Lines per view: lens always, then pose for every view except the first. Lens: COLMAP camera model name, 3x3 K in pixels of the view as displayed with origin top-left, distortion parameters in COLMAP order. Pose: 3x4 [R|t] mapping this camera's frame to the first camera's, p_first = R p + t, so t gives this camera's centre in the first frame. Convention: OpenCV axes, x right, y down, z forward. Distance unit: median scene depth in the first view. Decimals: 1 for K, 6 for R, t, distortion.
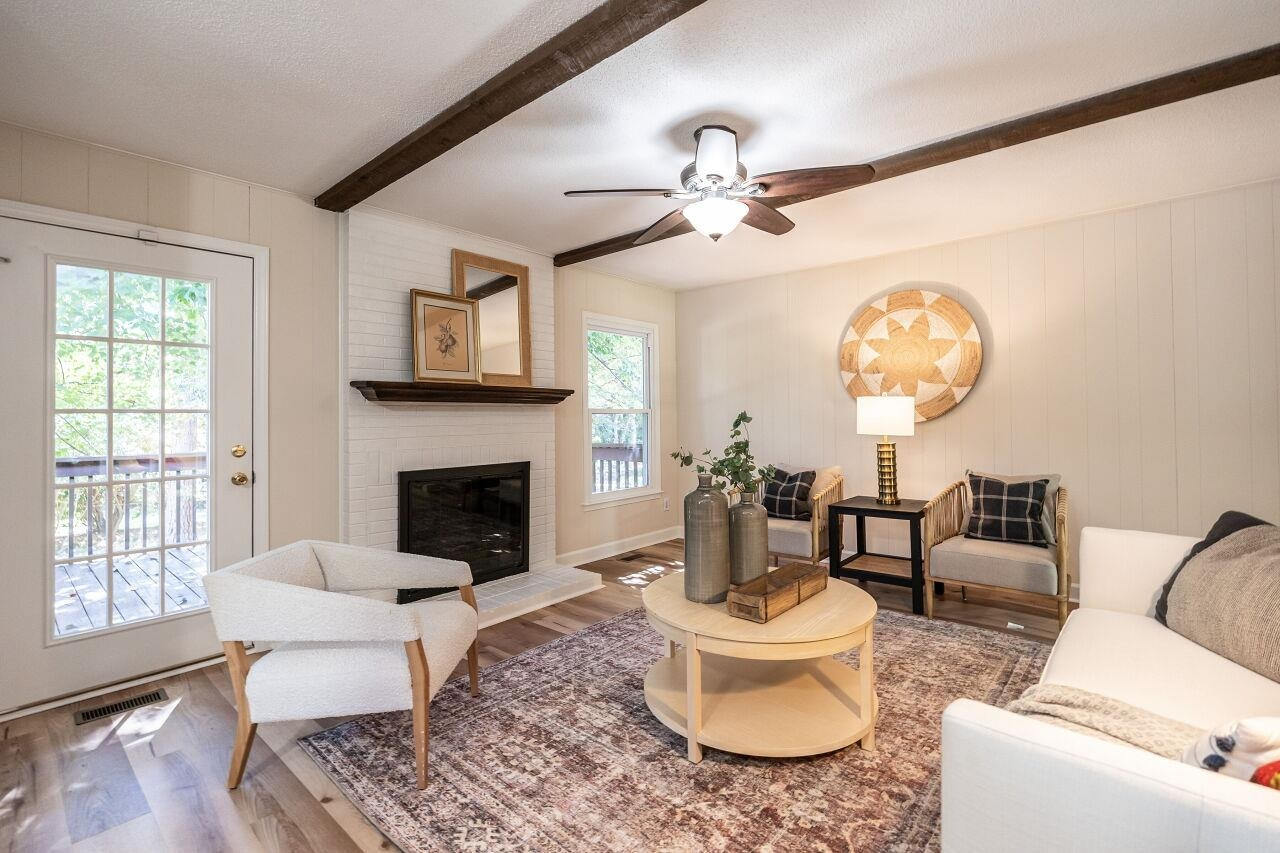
lens RADIAL K [[572.7, 0, 640.6], [0, 572.7, 413.1], [0, 0, 1]] dist [-0.001896, -0.000206]
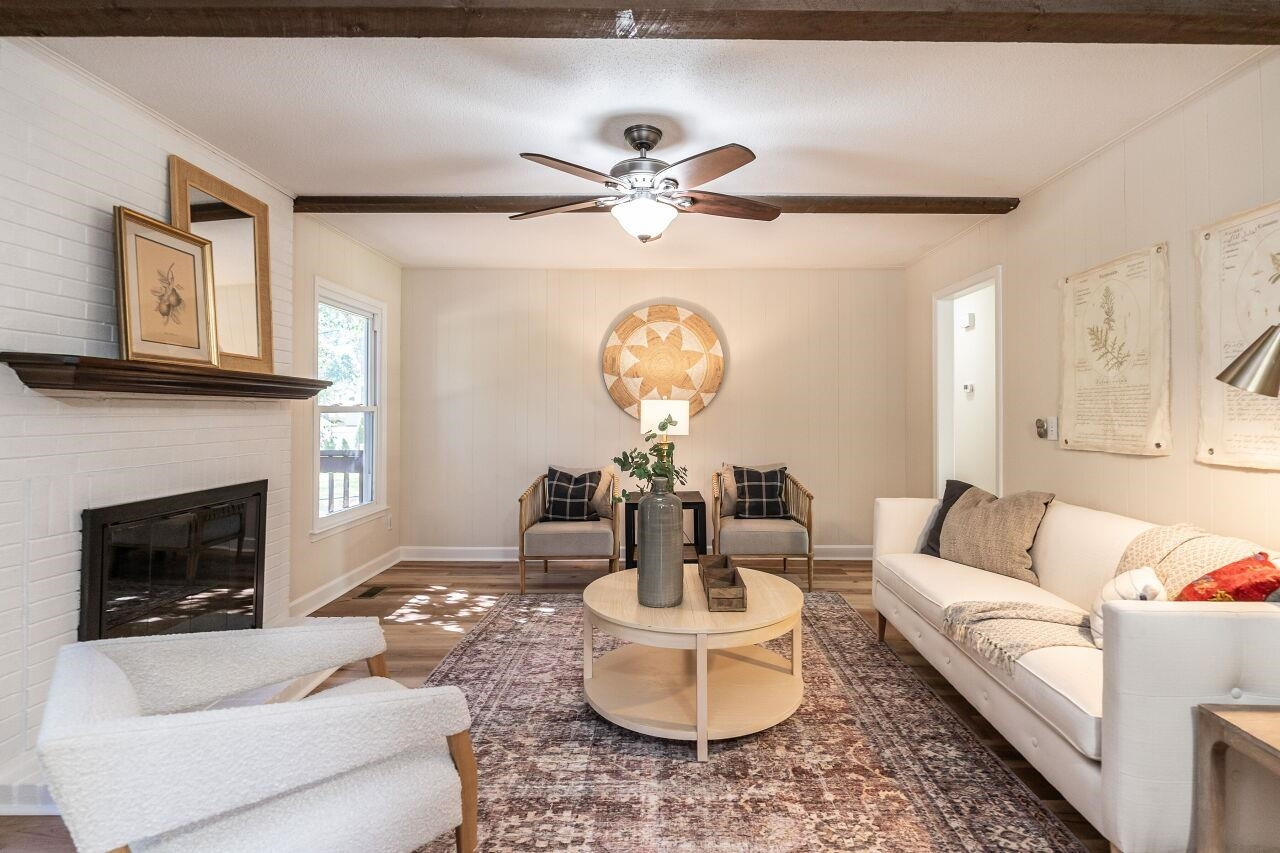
lens RADIAL K [[605.7, 0, 662.2], [0, 605.7, 410.4], [0, 0, 1]] dist [-0.001176, 0.000255]
pose [[0.753072, 0.010964, 0.657847, -0.385356], [-0.011458, 0.999928, -0.003550, -0.005005], [-0.657838, -0.004864, 0.753143, 0.137001]]
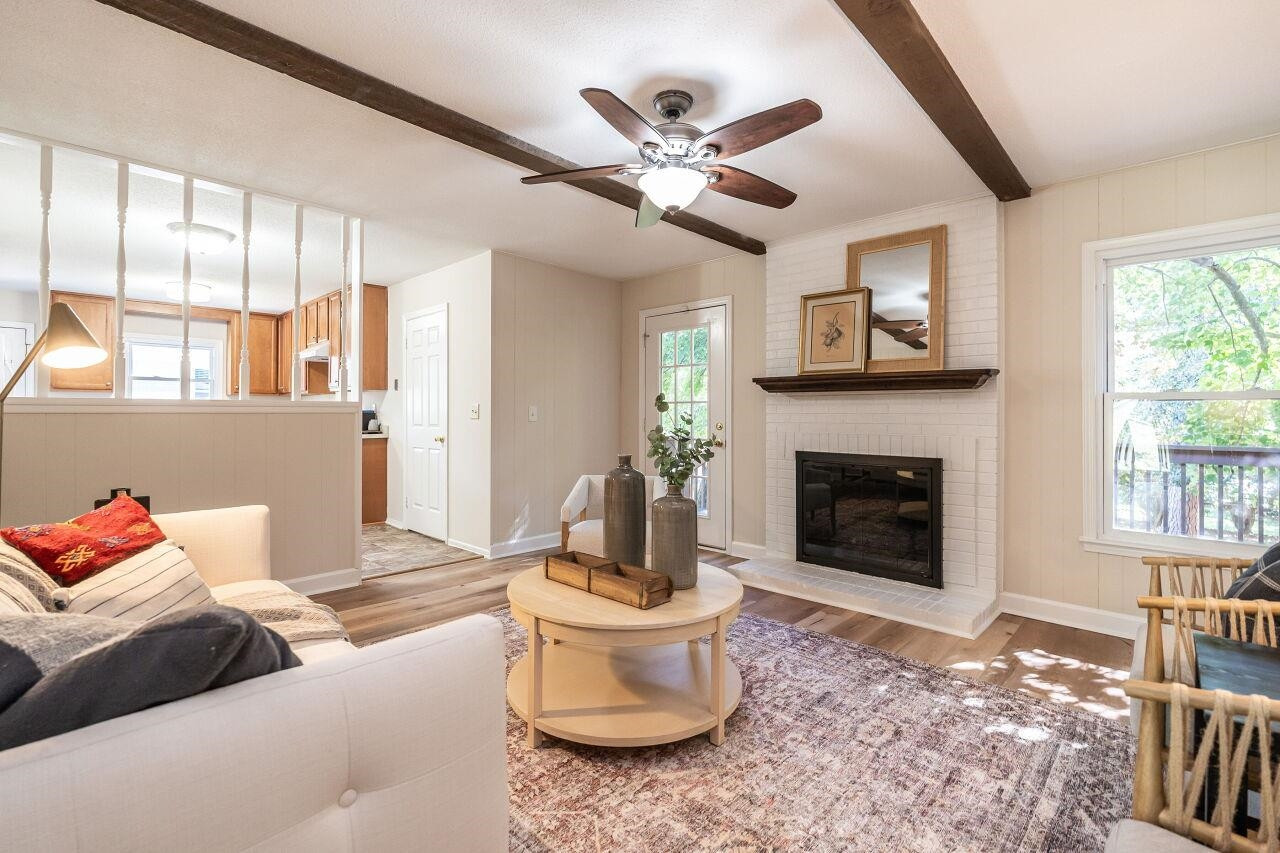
lens RADIAL K [[567.8, 0, 645.4], [0, 567.8, 421.5], [0, 0, 1]] dist [-0.002110, -0.000275]
pose [[-0.031074, 0.020733, -0.999302, 0.780512], [-0.000455, 0.999784, 0.020757, 0.016029], [0.999517, 0.001100, -0.031057, 0.716158]]
